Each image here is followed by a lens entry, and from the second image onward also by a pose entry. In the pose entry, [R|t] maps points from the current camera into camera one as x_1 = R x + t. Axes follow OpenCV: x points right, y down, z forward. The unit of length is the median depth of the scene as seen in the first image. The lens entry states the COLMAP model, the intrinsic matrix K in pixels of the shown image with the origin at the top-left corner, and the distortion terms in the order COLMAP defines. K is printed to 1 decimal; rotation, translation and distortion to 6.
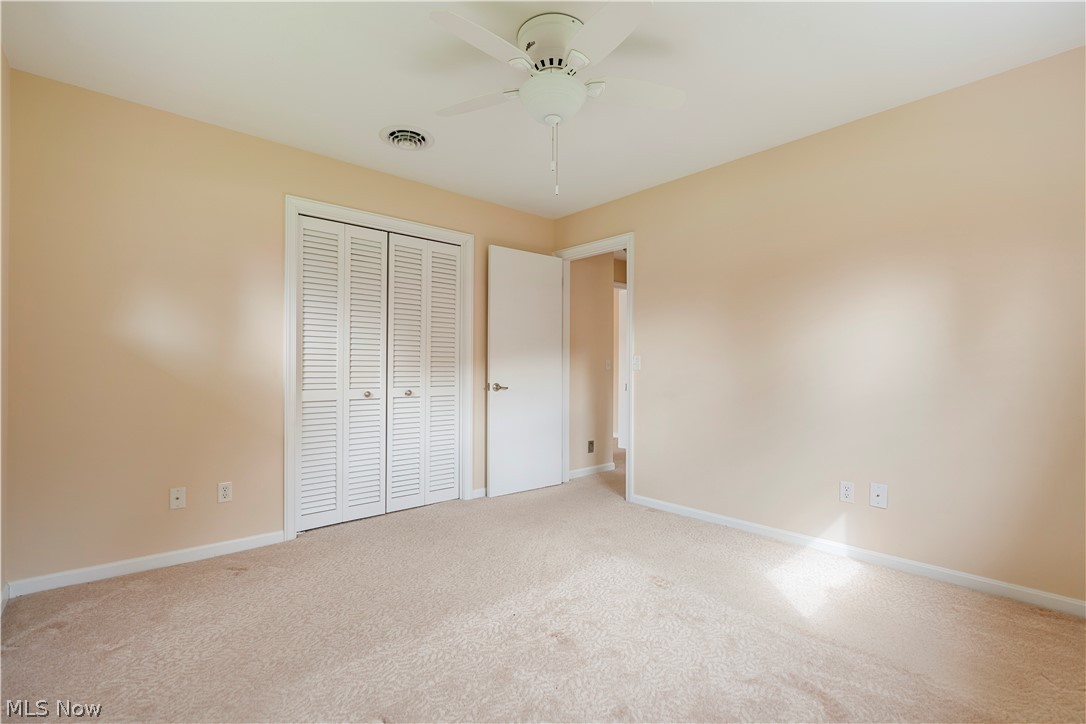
lens RADIAL K [[493.2, 0, 538.1], [0, 493.2, 364.6], [0, 0, 1]] dist [-0.007779, 0.002582]
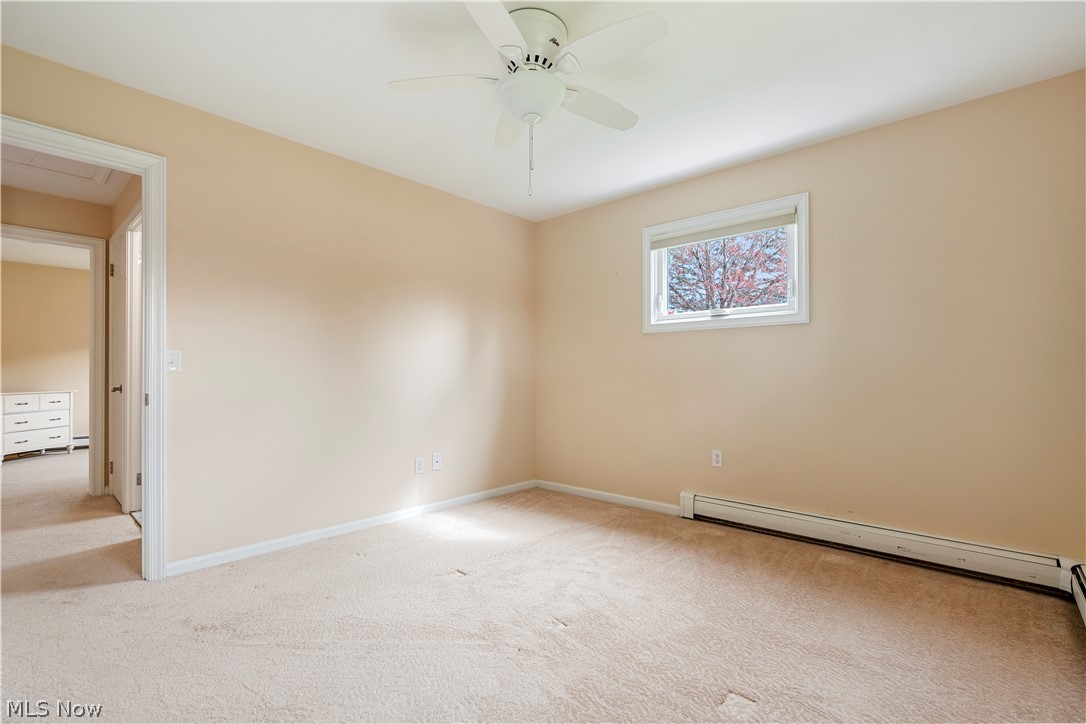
lens RADIAL K [[493.2, 0, 544.5], [0, 493.2, 376.2], [0, 0, 1]] dist [-0.007779, 0.002582]
pose [[-0.121884, 0.001164, 0.992544, -1.258913], [-0.010675, 0.999940, -0.002484, 0.034921], [-0.992487, -0.010898, -0.121864, 1.457555]]
